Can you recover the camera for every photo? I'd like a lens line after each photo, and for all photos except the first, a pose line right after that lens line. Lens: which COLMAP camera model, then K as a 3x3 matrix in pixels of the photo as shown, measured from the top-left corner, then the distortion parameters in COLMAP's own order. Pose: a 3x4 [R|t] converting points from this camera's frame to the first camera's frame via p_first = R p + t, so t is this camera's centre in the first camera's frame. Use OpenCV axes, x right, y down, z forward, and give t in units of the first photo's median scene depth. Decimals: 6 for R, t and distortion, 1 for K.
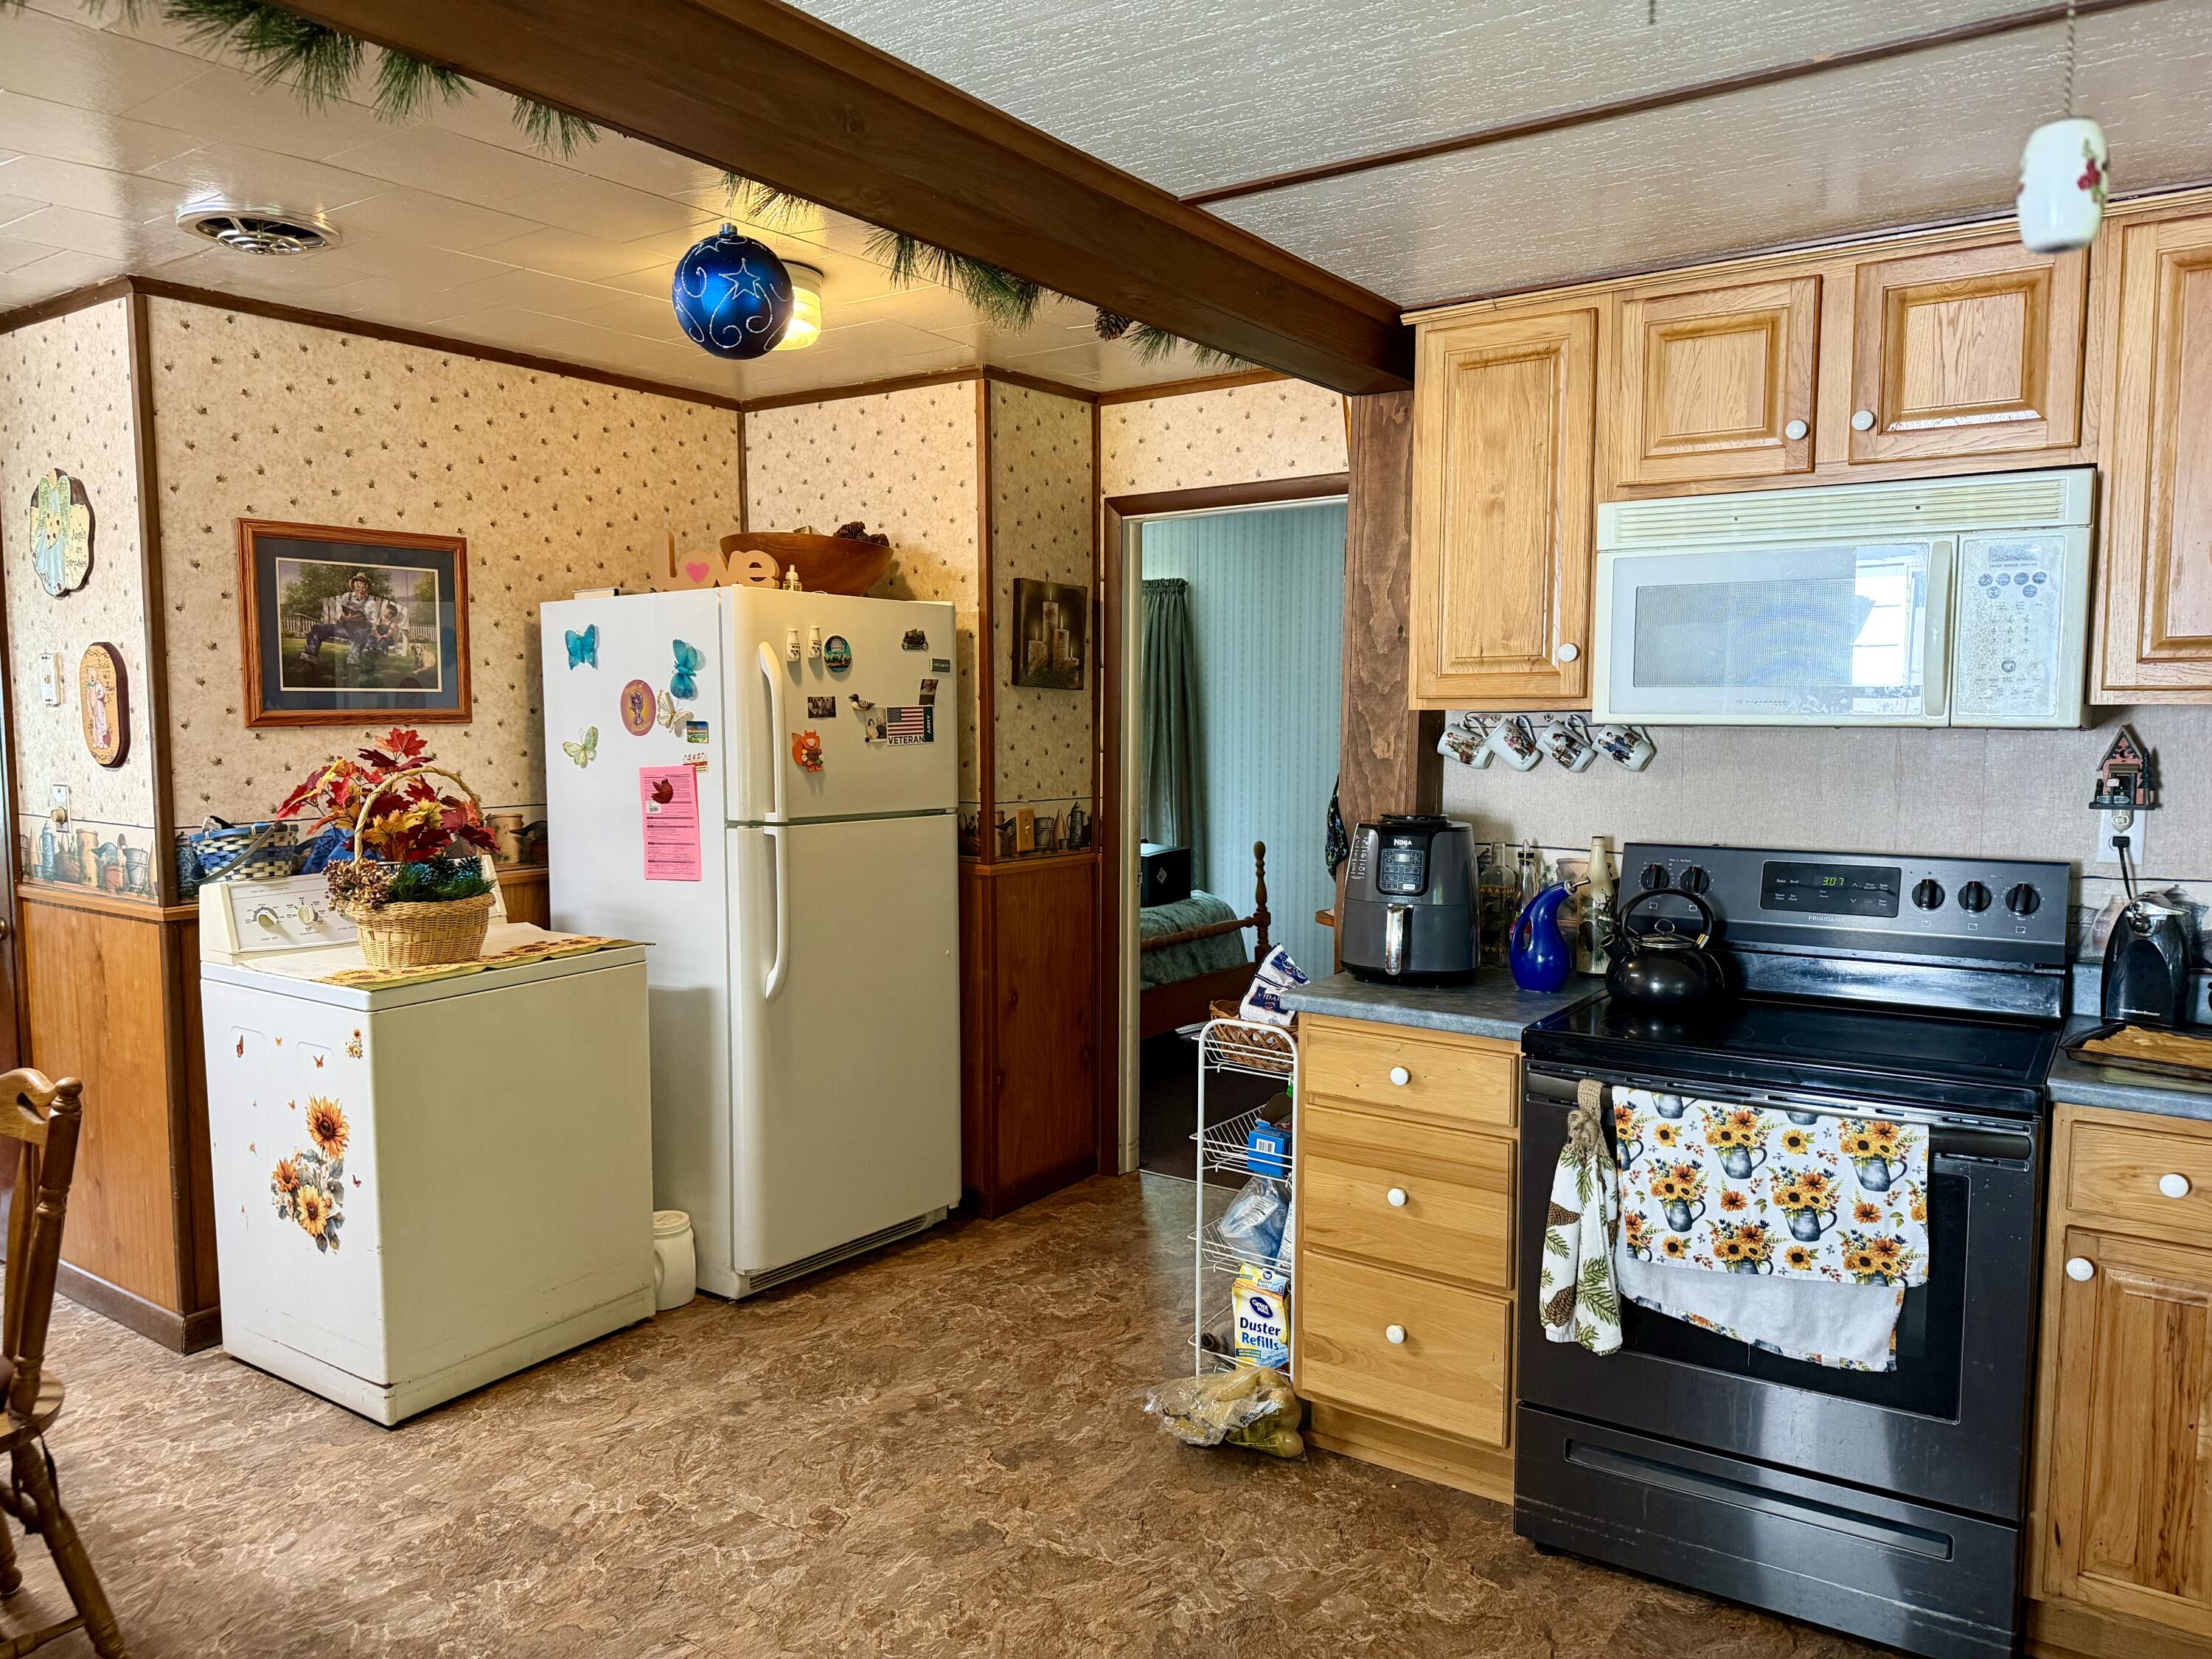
lens RADIAL K [[1538.7, 0, 1092.9], [0, 1538.7, 839.7], [0, 0, 1]] dist [0.073389, -0.101064]
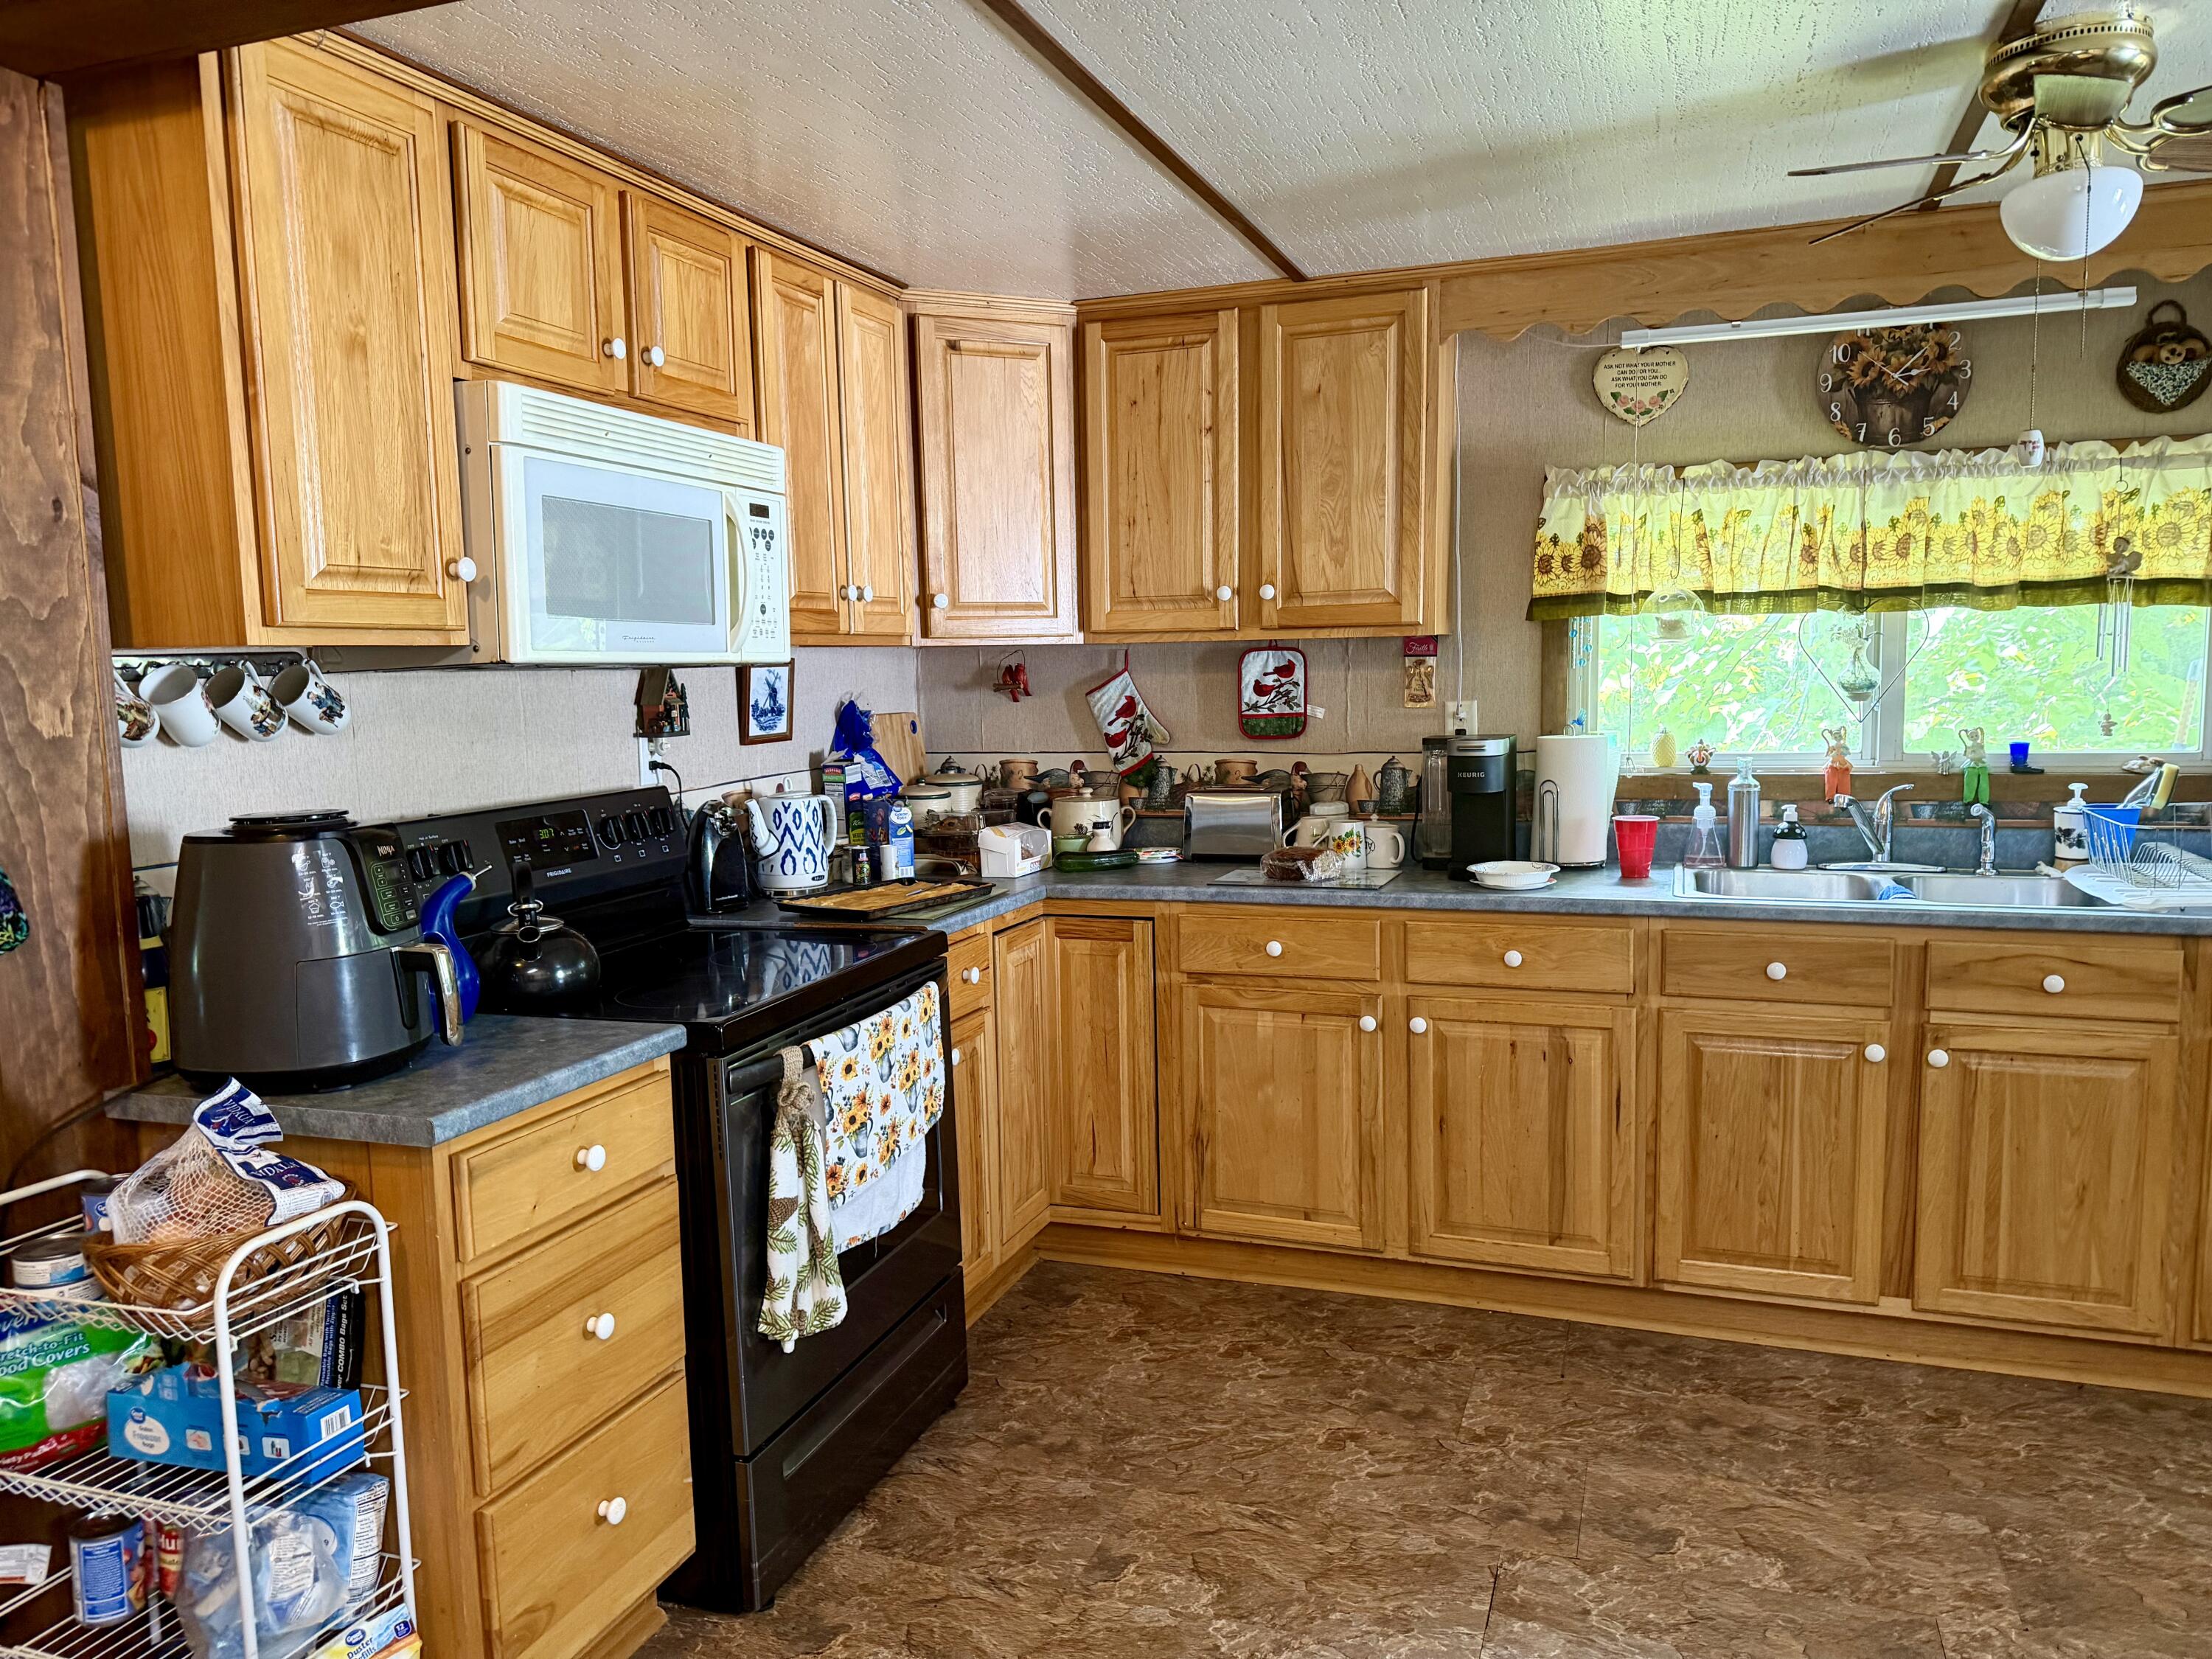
lens RADIAL K [[1538.7, 0, 1113.9], [0, 1538.7, 848.7], [0, 0, 1]] dist [0.073389, -0.101064]
pose [[-0.256405, -0.106707, 0.960661, -0.543247], [0.111068, 0.984051, 0.138950, -0.059620], [-0.960167, 0.142326, -0.240464, 0.942138]]
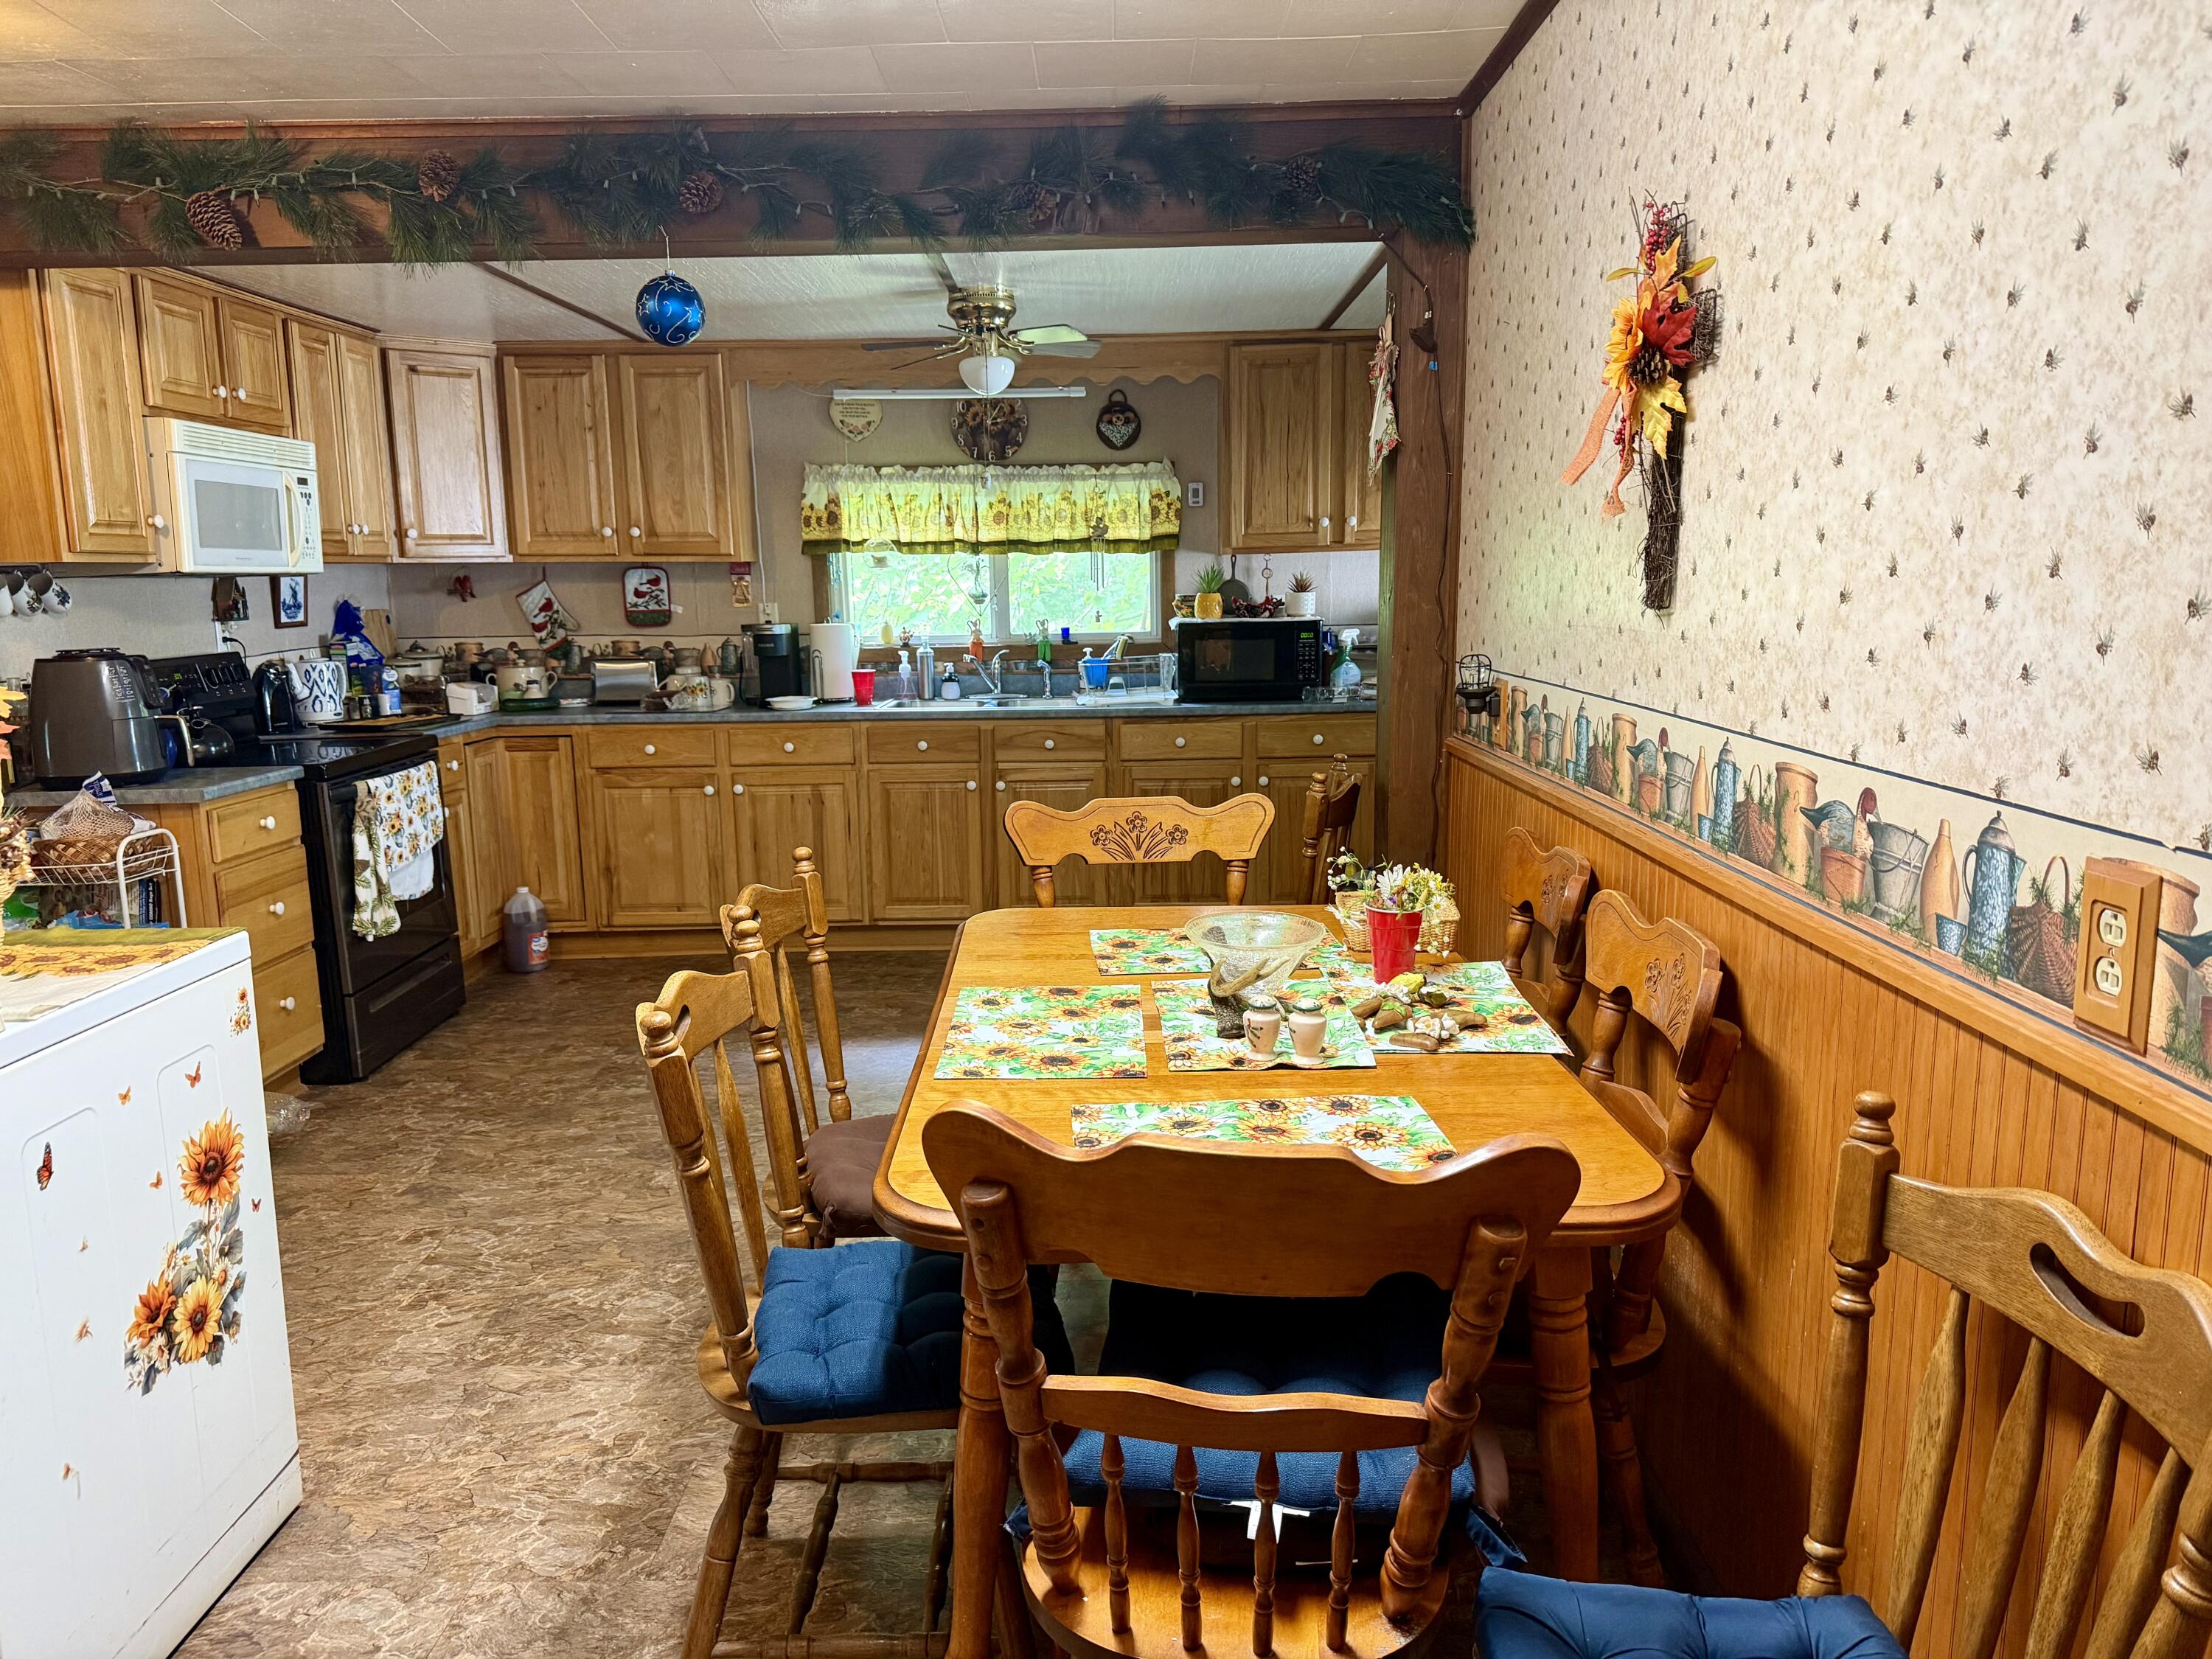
lens RADIAL K [[1538.7, 0, 1117.0], [0, 1538.7, 843.7], [0, 0, 1]] dist [0.073389, -0.101064]
pose [[-0.574971, -0.130667, 0.807672, -1.428847], [0.089924, 0.971092, 0.221122, -0.074301], [-0.813217, 0.199768, -0.546599, 1.176624]]
